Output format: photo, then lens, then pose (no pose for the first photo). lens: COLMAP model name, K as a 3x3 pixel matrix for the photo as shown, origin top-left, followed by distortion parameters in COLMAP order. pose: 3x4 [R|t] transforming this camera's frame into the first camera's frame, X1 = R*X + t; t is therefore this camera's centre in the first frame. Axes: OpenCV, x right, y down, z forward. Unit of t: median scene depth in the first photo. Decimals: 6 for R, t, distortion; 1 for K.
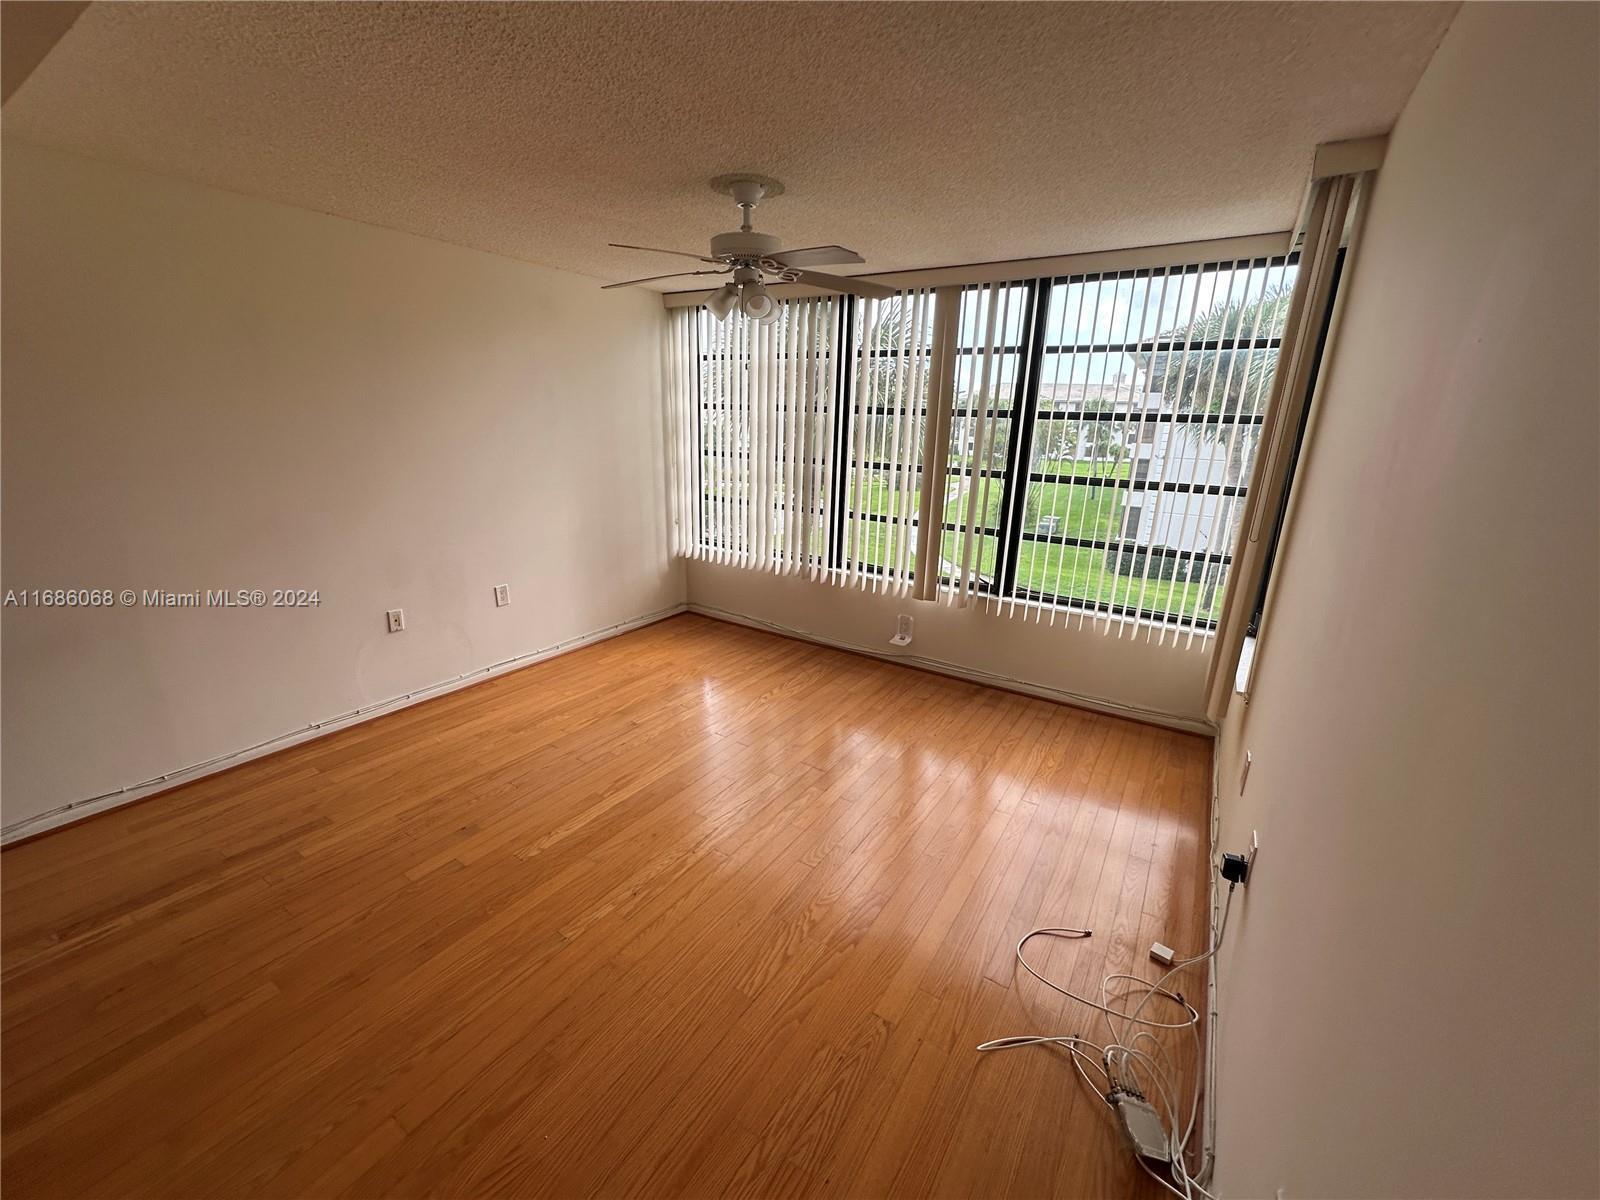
lens RADIAL K [[638.6, 0, 800.0], [0, 638.6, 600.0], [0, 0, 1]] dist [0.009165, 0.000047]
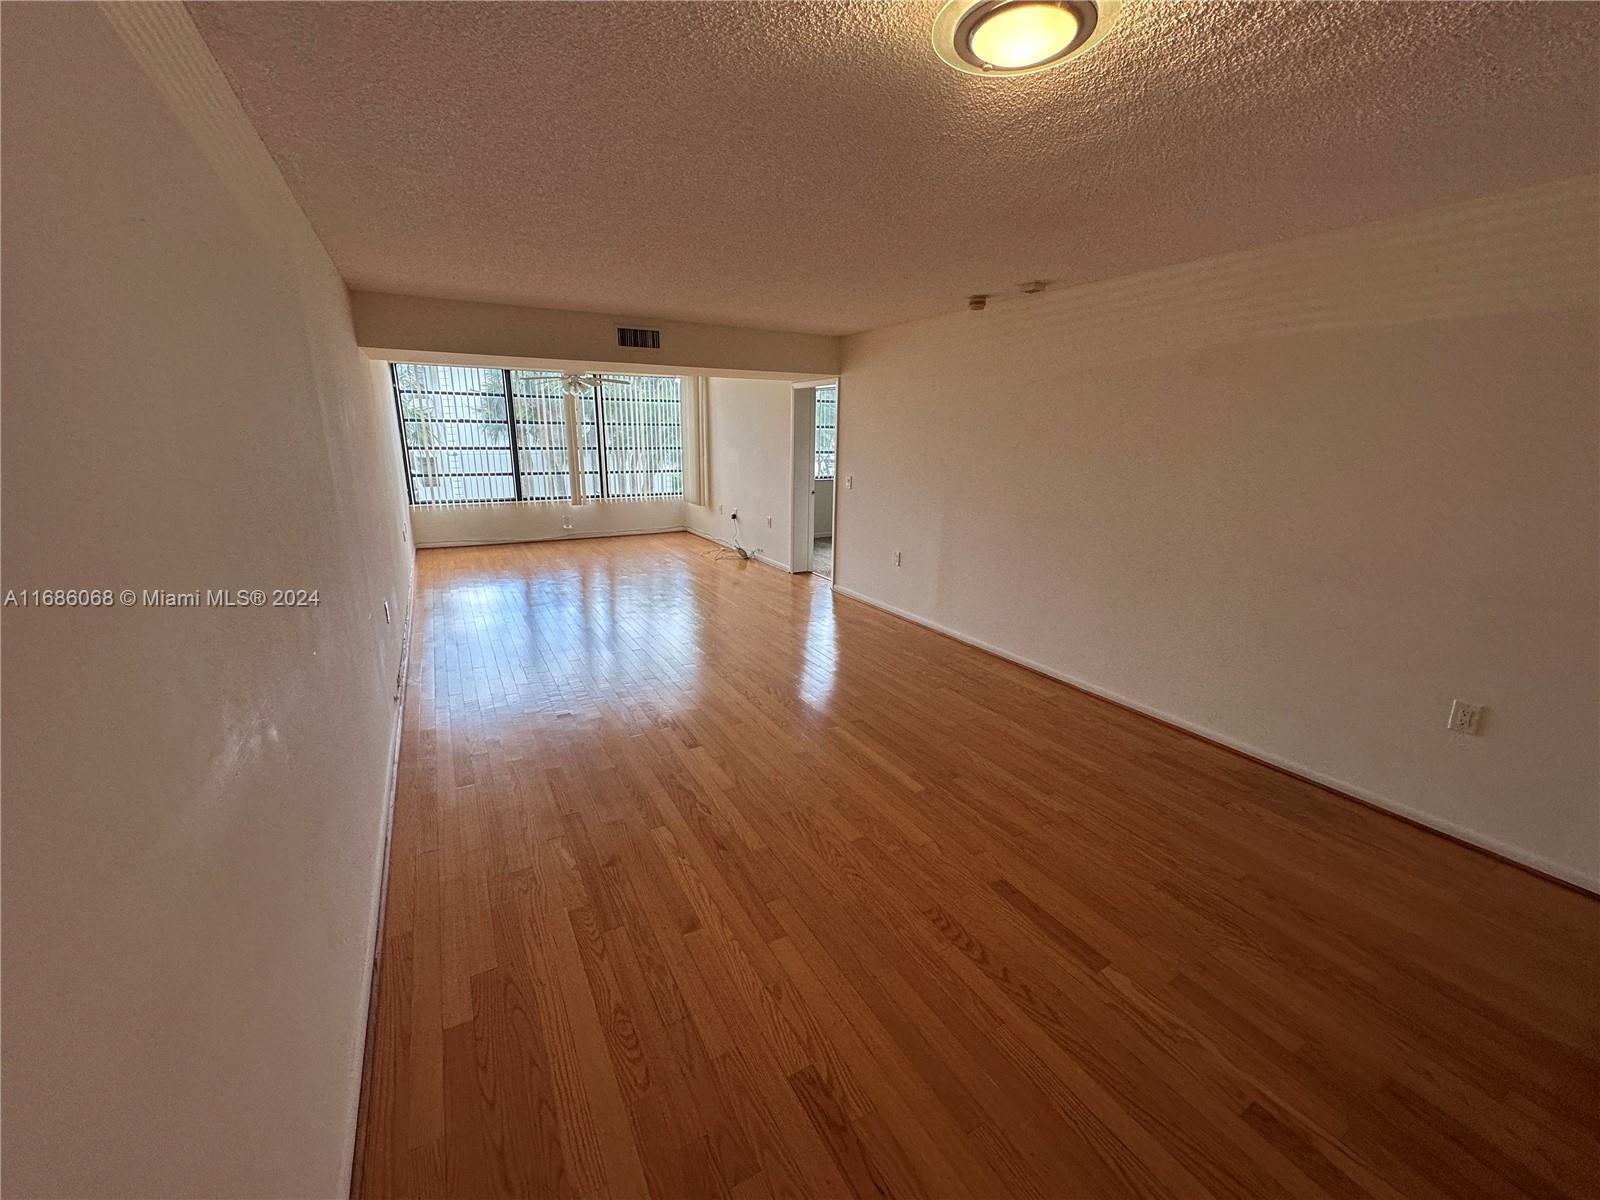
lens RADIAL K [[638.6, 0, 800.0], [0, 638.6, 600.0], [0, 0, 1]] dist [0.009165, 0.000047]
pose [[0.460167, -0.241979, 0.854221, -1.526319], [0.244162, 0.959534, 0.140282, 0.206216], [-0.853599, 0.144015, 0.500628, -0.794085]]
